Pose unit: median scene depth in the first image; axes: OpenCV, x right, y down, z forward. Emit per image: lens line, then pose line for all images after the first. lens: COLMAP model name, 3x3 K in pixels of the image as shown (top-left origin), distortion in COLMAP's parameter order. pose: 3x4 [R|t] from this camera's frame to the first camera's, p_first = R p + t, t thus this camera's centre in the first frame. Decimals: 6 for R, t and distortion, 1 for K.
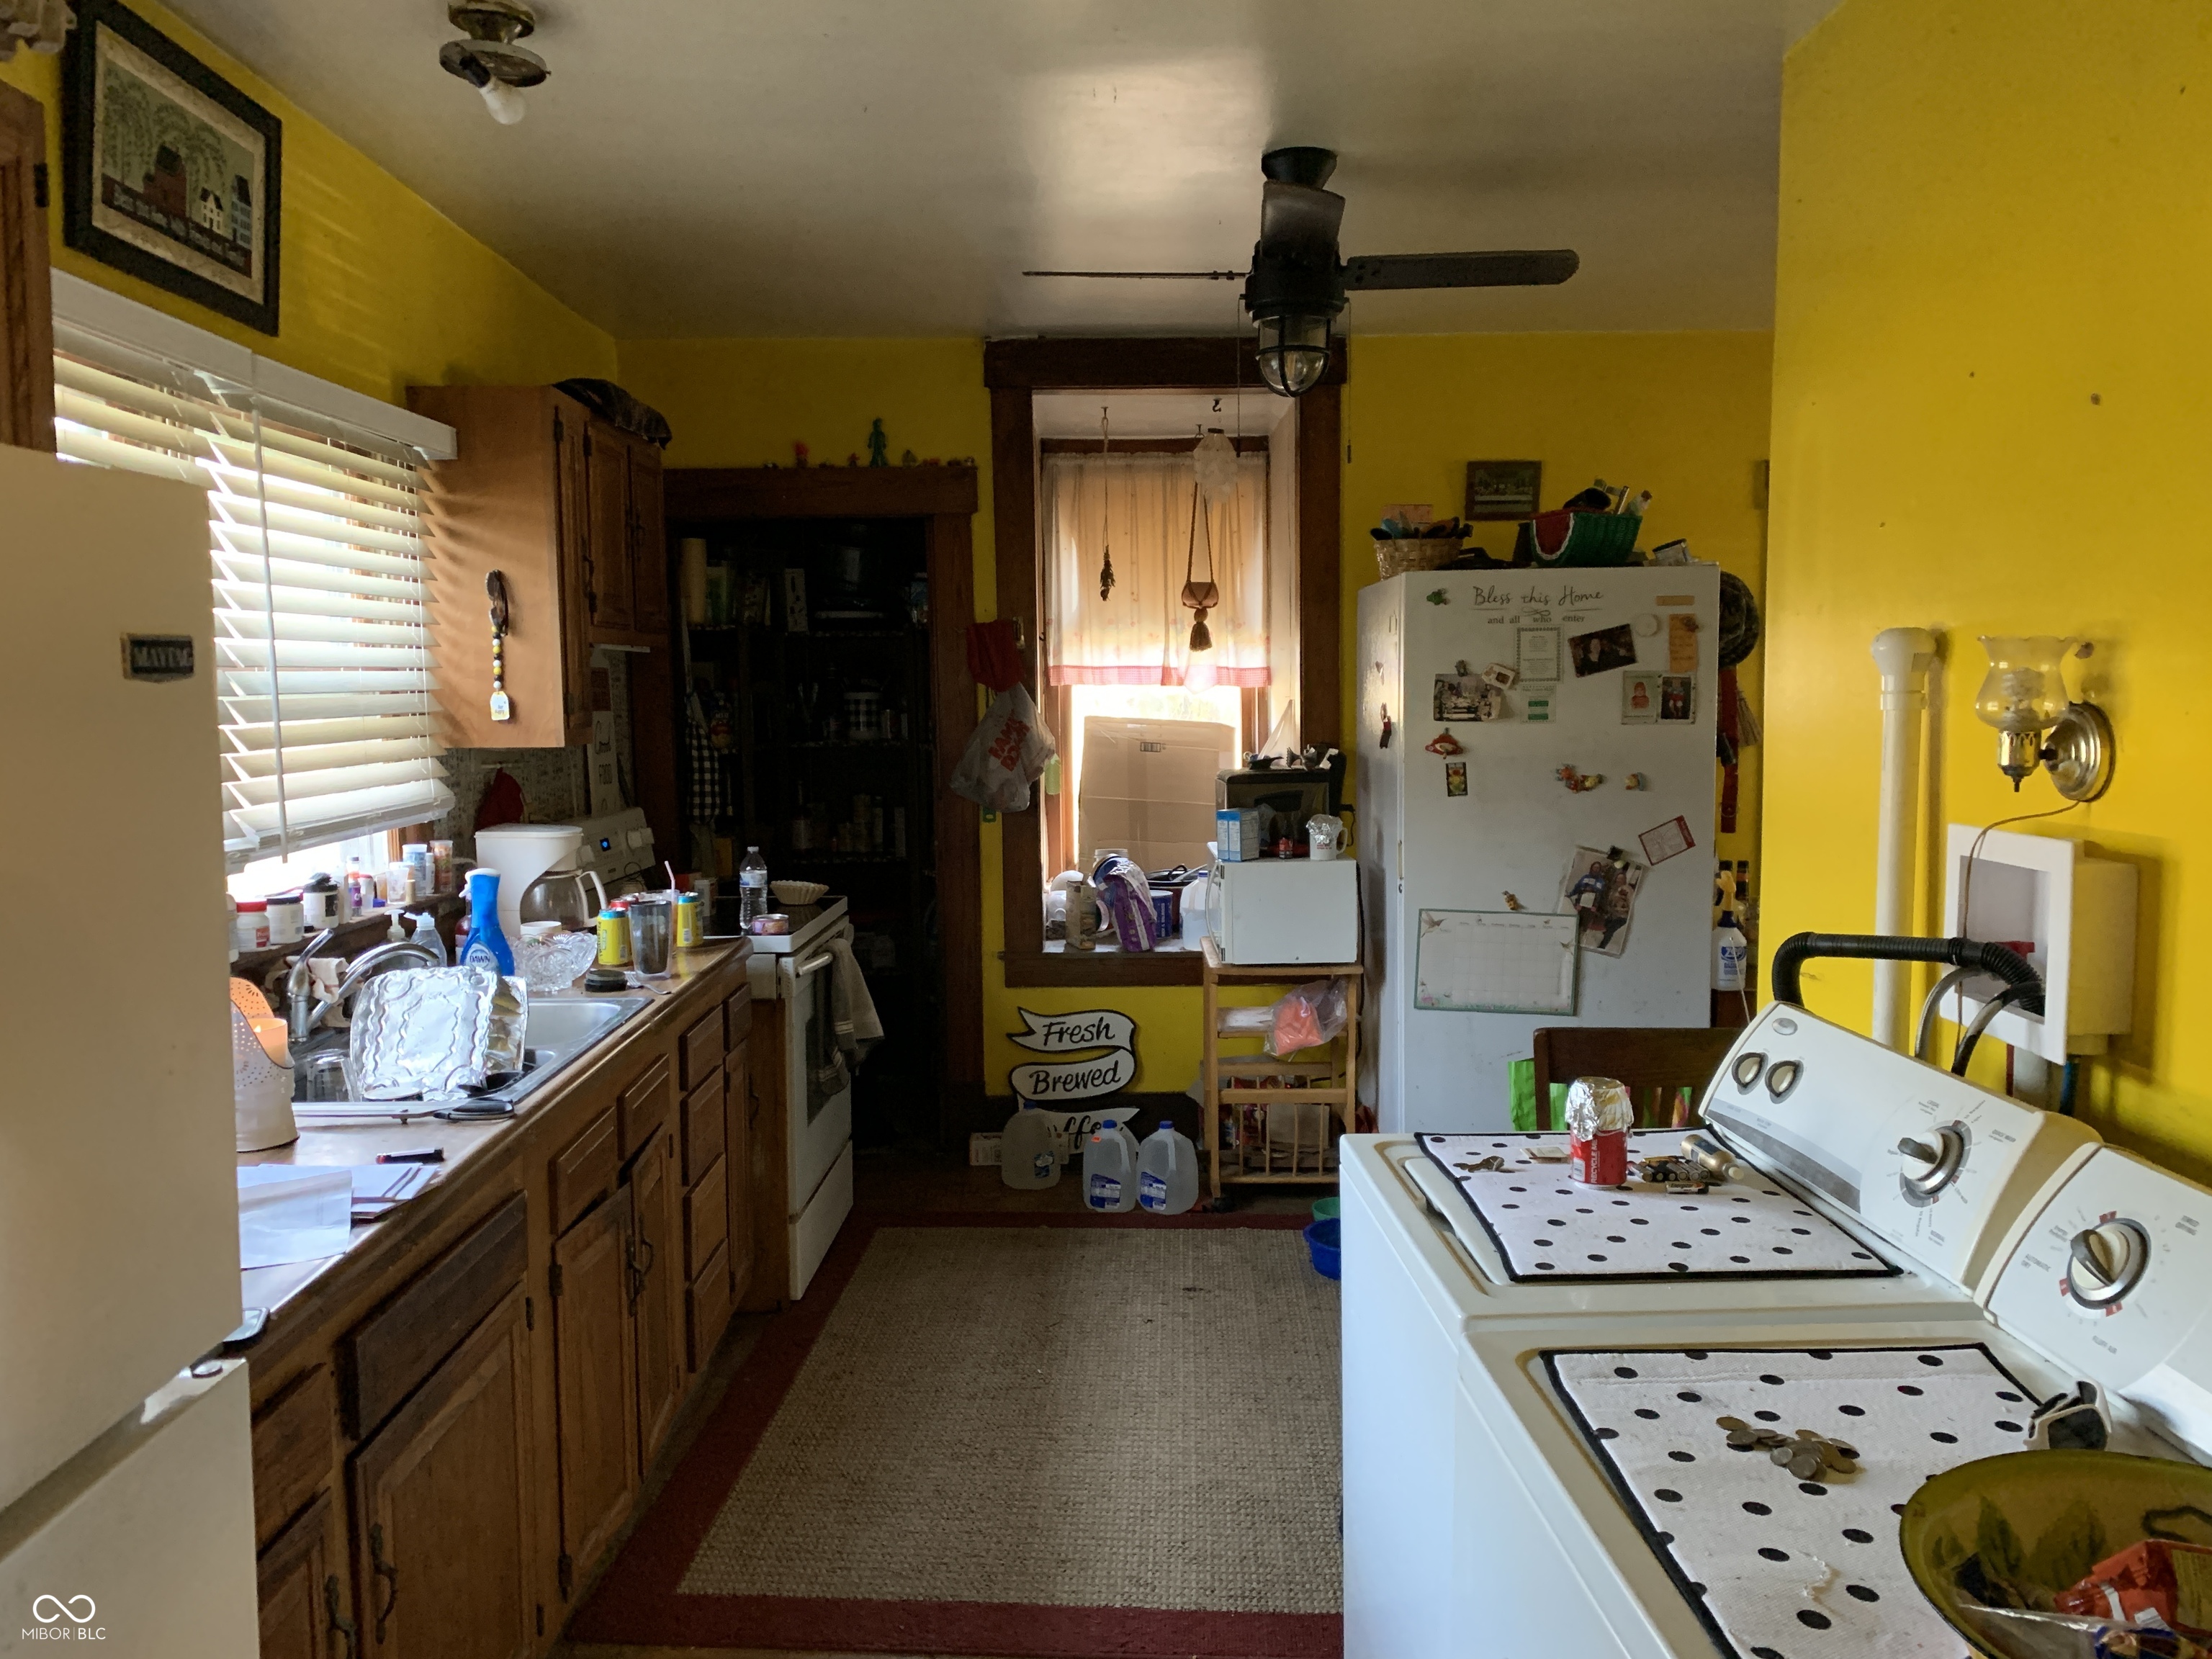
lens RADIAL K [[1667.3, 0, 1102.7], [0, 1667.3, 826.9], [0, 0, 1]] dist [0.033940, -0.052326]
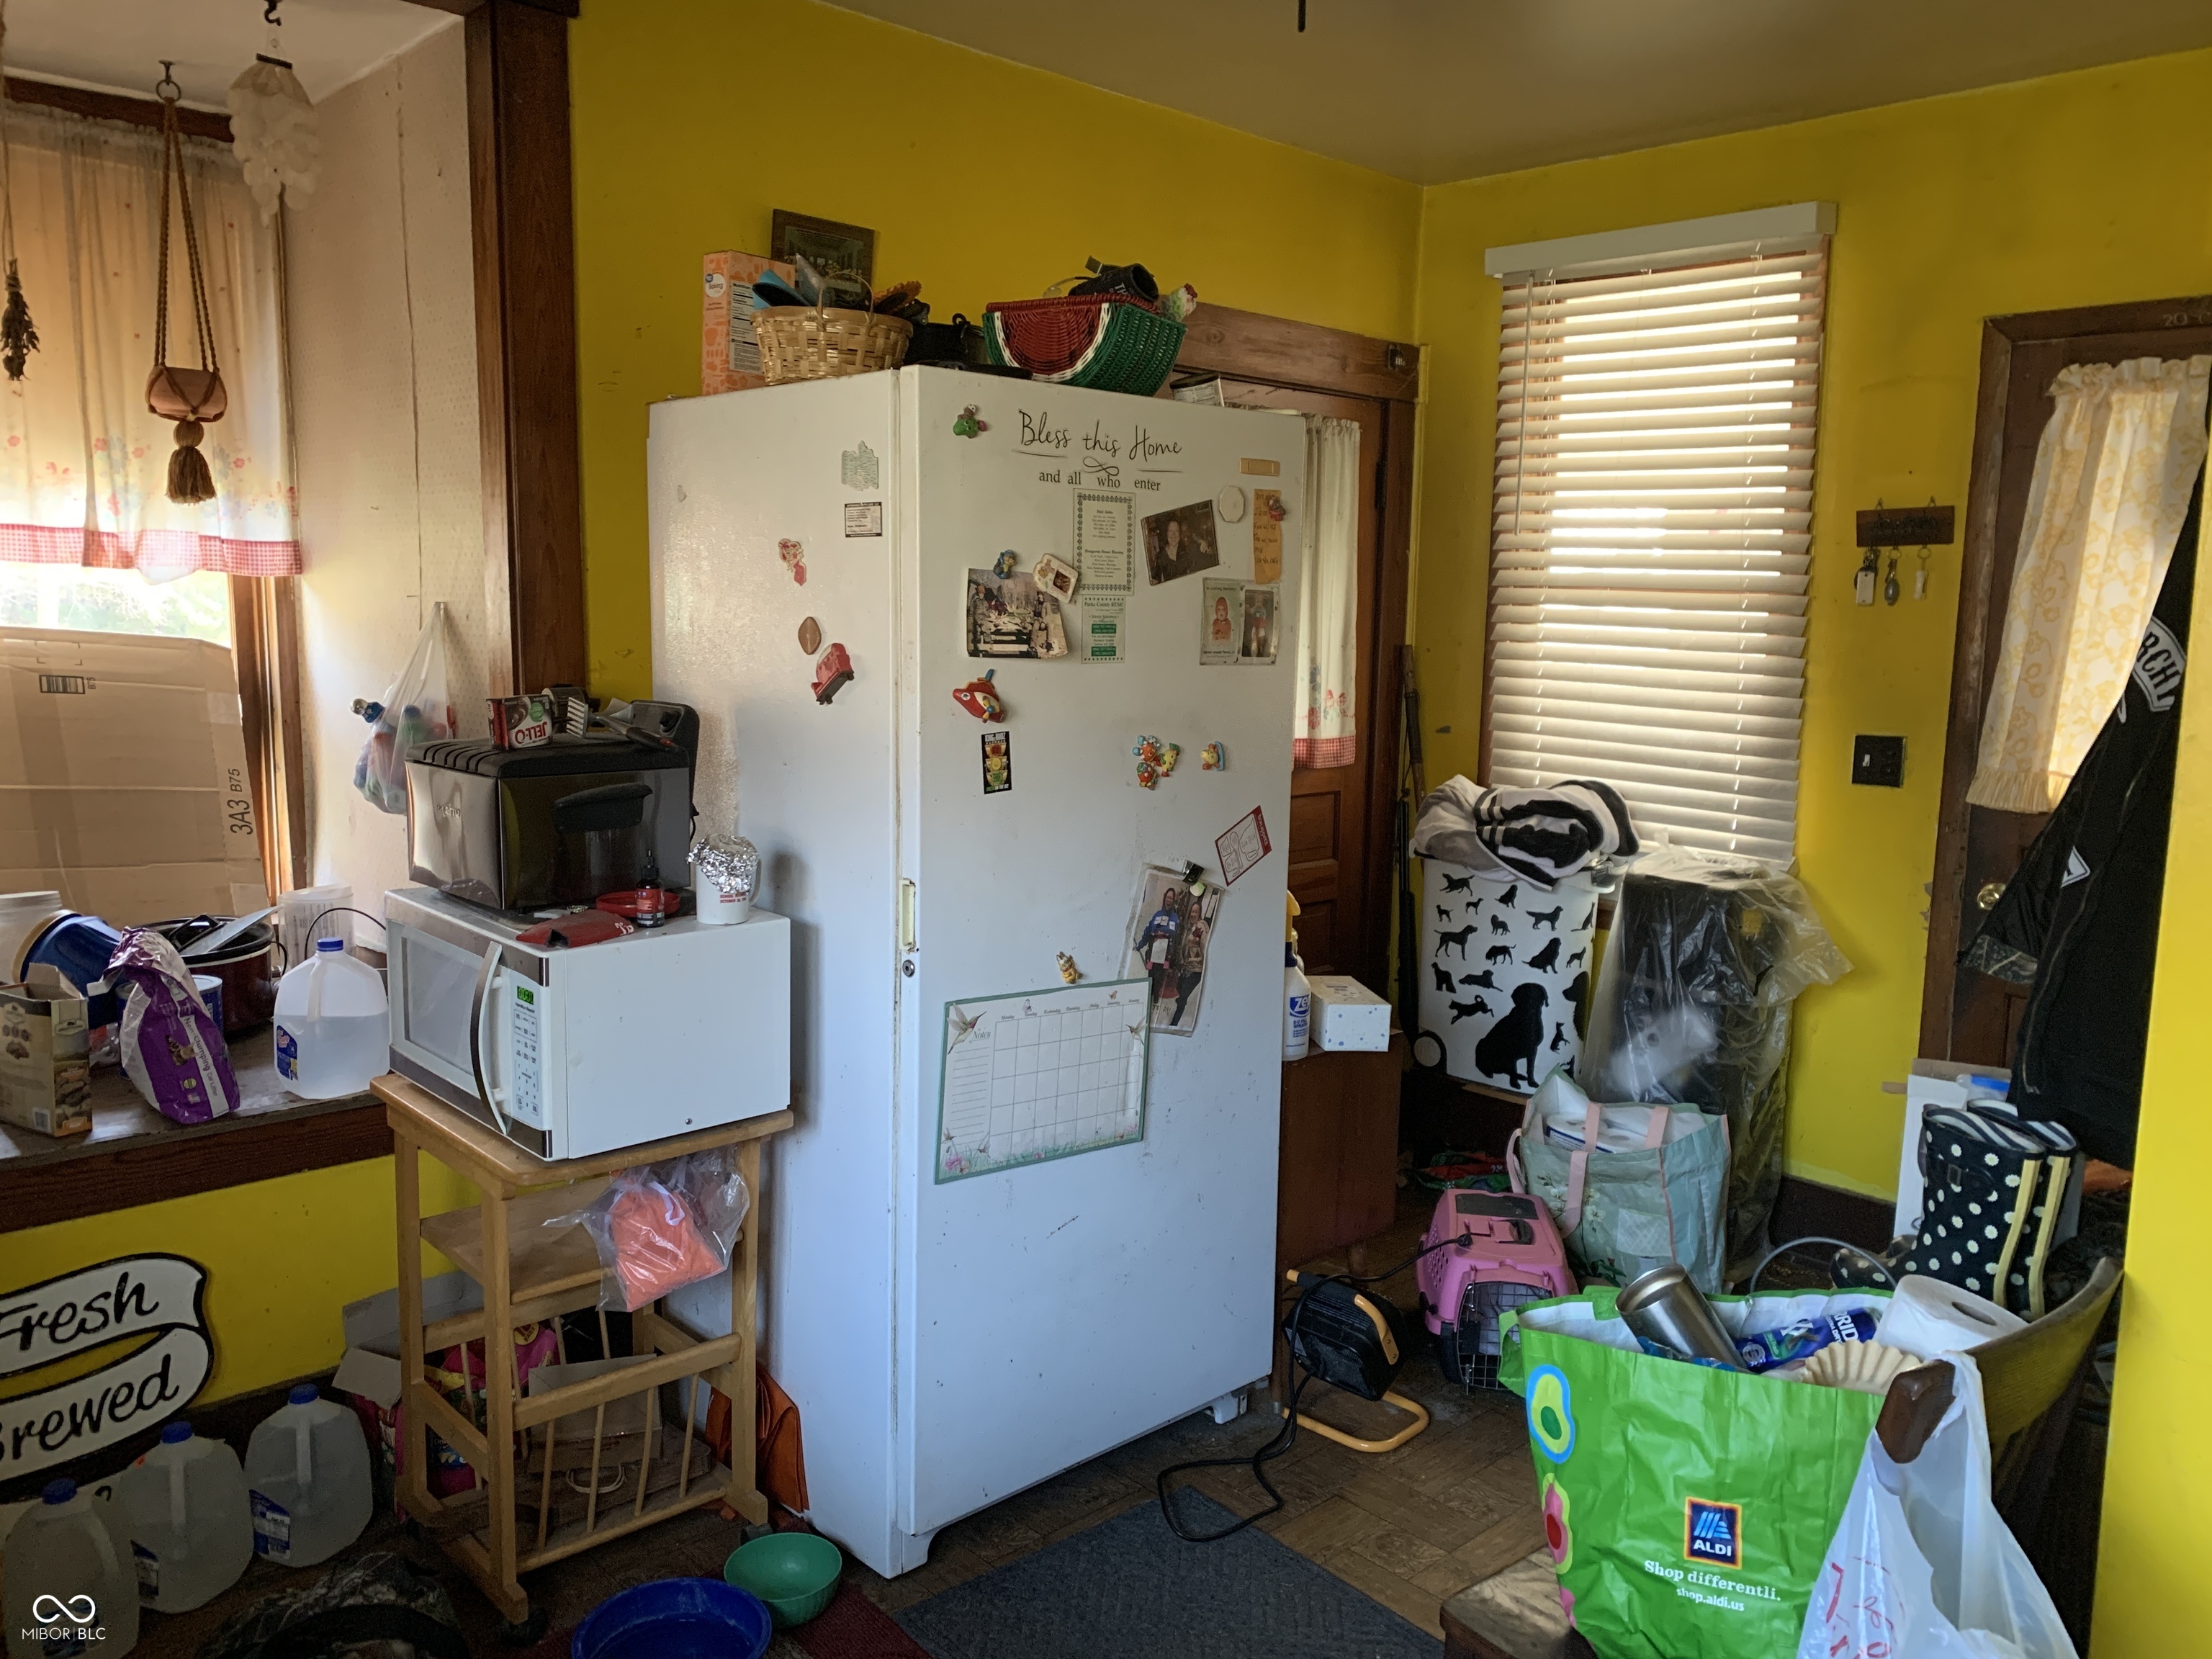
lens RADIAL K [[1667.3, 0, 1106.6], [0, 1667.3, 836.8], [0, 0, 1]] dist [0.033940, -0.052326]
pose [[0.721528, -0.068069, 0.689031, -0.143074], [0.026244, 0.997129, 0.071025, -0.042179], [-0.691888, -0.033164, 0.721243, 0.573530]]
